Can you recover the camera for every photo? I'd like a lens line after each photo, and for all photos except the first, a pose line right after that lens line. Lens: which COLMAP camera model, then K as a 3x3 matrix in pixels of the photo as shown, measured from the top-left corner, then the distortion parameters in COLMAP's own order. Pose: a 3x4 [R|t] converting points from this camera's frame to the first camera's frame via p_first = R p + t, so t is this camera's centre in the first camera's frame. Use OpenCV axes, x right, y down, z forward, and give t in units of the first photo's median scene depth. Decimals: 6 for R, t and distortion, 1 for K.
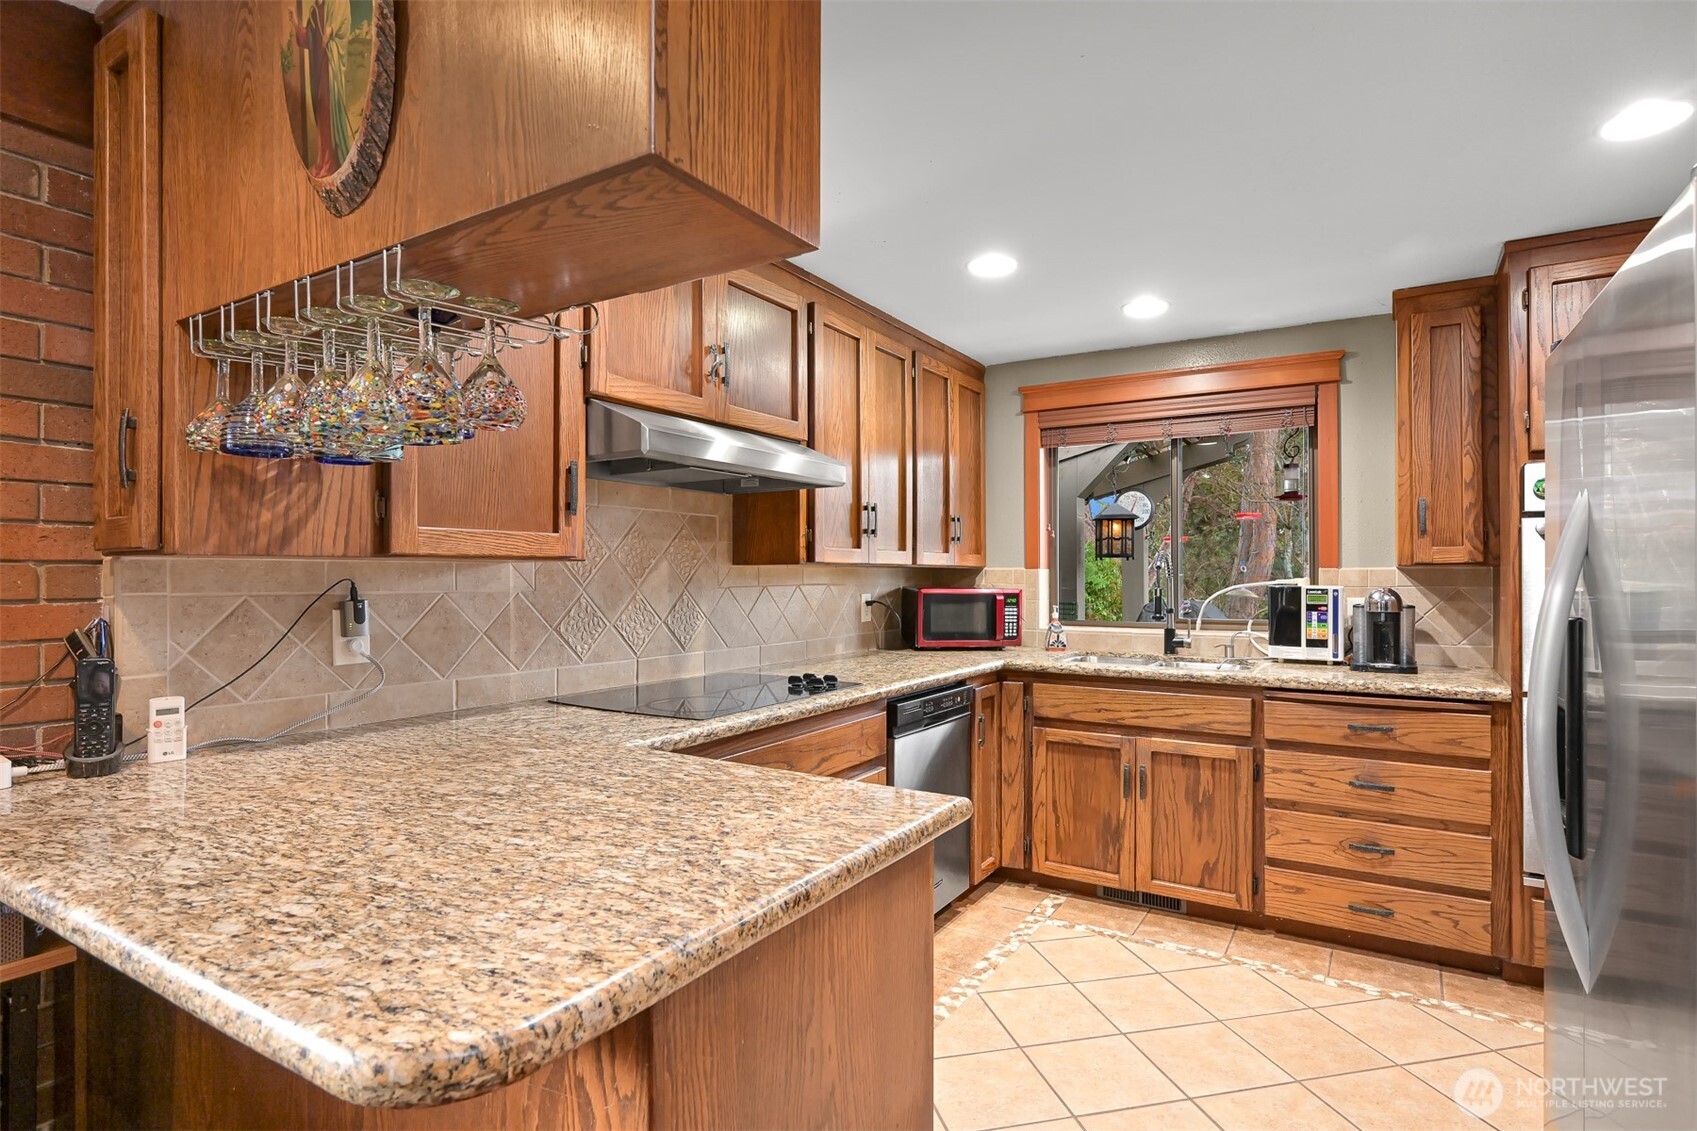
lens RADIAL K [[875.9, 0, 839.5], [0, 875.9, 572.7], [0, 0, 1]] dist [-0.003890, -0.000045]
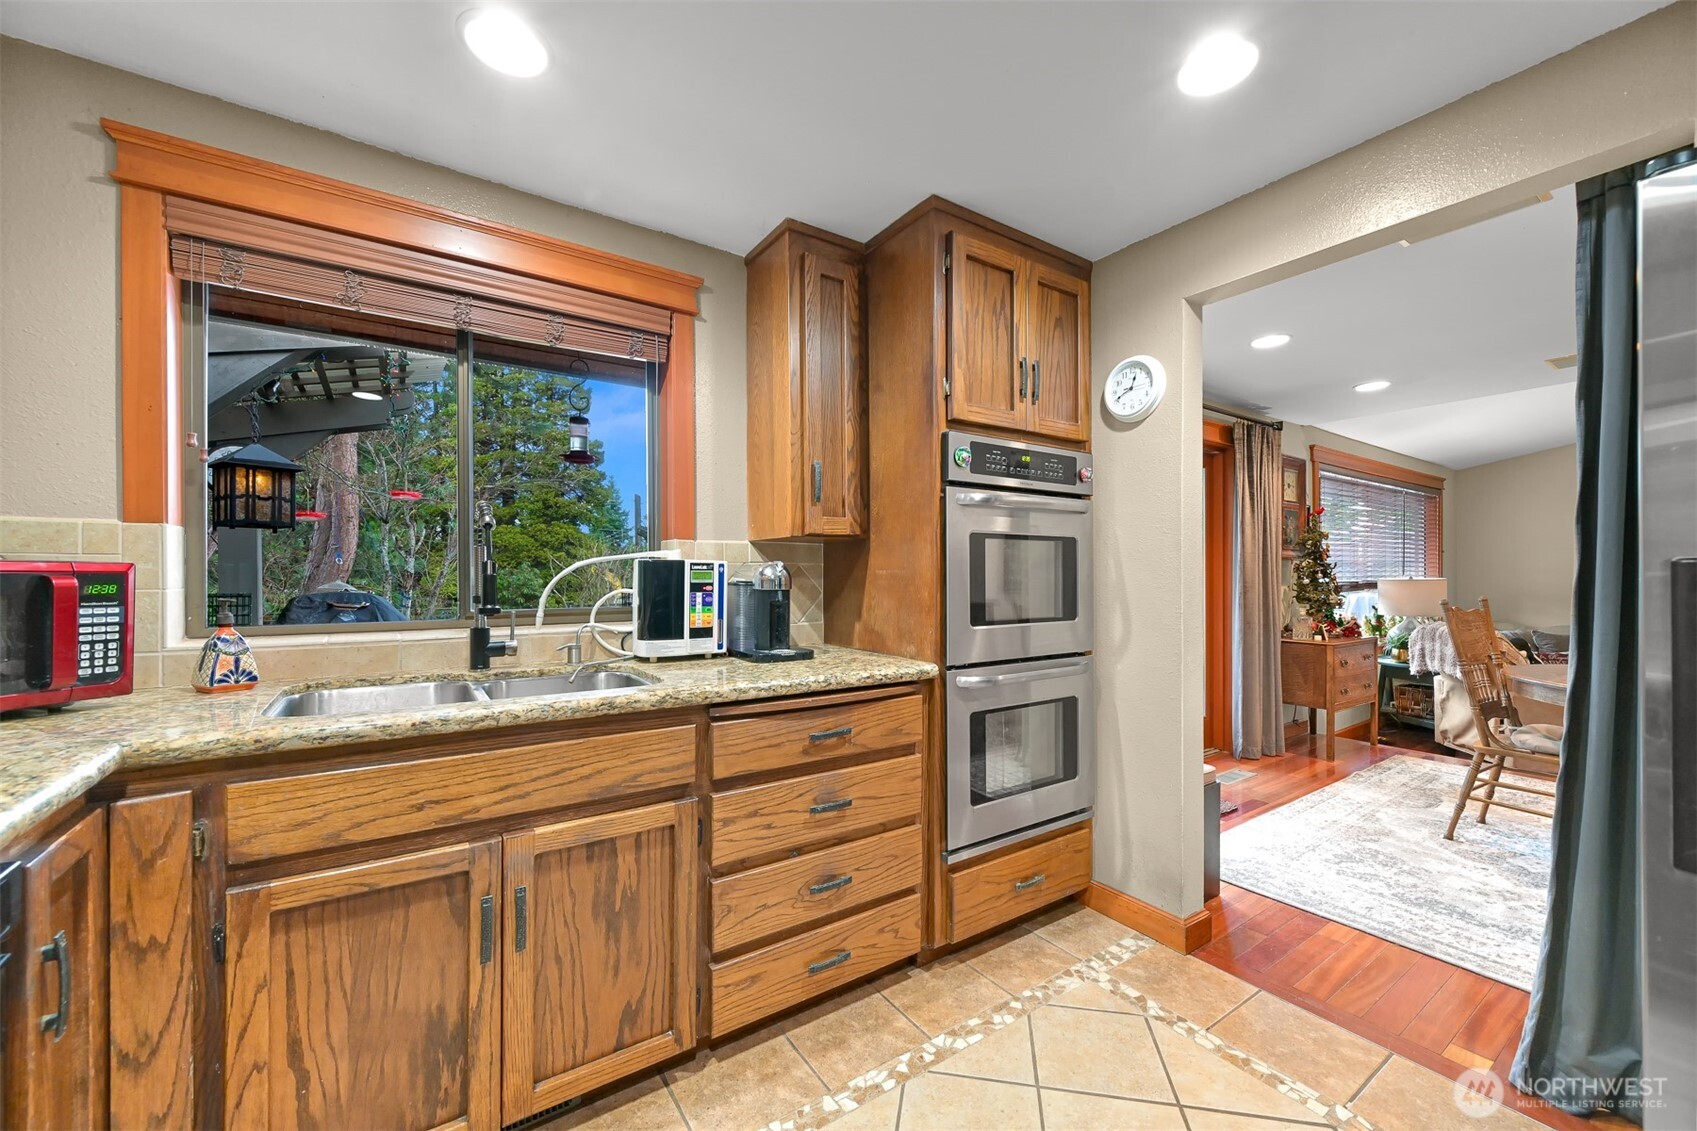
lens RADIAL K [[671.6, 0, 874.9], [0, 671.6, 574.7], [0, 0, 1]] dist [-0.002524, 0.001217]
pose [[0.387914, -0.000487, 0.921696, 0.053681], [-0.002126, 0.999997, 0.001423, 0.028694], [-0.921693, -0.002511, 0.387911, 0.651744]]
